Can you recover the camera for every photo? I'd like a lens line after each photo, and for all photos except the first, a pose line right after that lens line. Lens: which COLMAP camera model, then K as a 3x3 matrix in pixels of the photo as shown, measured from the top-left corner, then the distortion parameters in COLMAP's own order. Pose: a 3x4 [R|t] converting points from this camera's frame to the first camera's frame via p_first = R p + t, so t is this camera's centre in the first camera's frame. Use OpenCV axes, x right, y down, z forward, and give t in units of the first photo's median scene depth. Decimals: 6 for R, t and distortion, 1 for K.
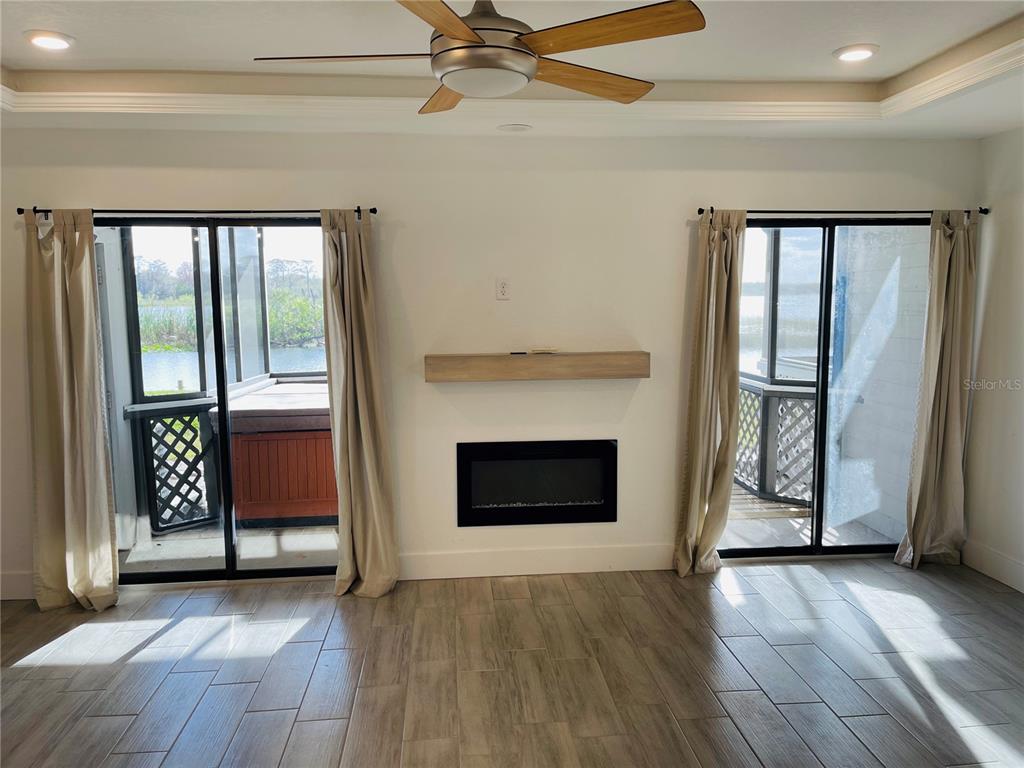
lens RADIAL K [[768.3, 0, 517.6], [0, 768.3, 384.6], [0, 0, 1]] dist [0.044605, -0.043310]
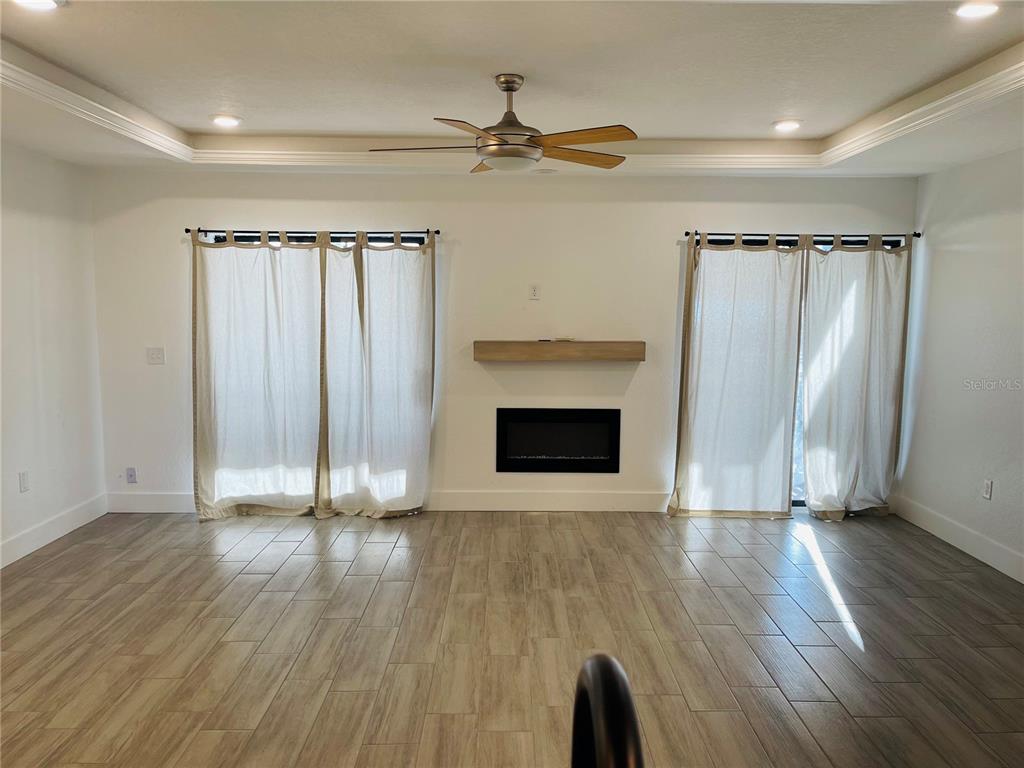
lens RADIAL K [[768.3, 0, 514.7], [0, 768.3, 385.9], [0, 0, 1]] dist [0.044605, -0.043310]
pose [[0.996387, 0.024108, -0.081434, 0.067870], [-0.024023, 0.999709, 0.002031, 0.040963], [0.081459, -0.000068, 0.996677, -0.364150]]
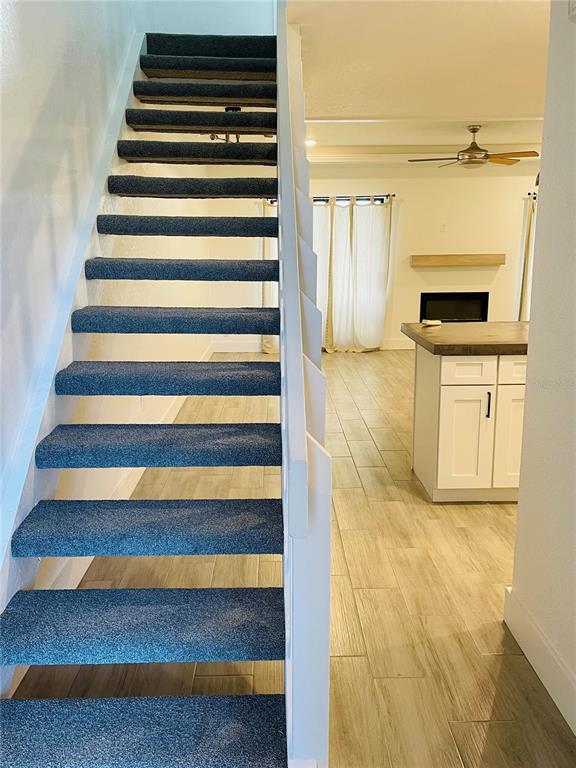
lens RADIAL K [[662.7, 0, 291.3], [0, 662.7, 383.6], [0, 0, 1]] dist [0.016601, 0.005992]
pose [[0.996844, 0.015406, -0.077871, -0.373334], [-0.007561, 0.994953, 0.100052, 0.181245], [0.079020, -0.099147, 0.991930, -1.320728]]
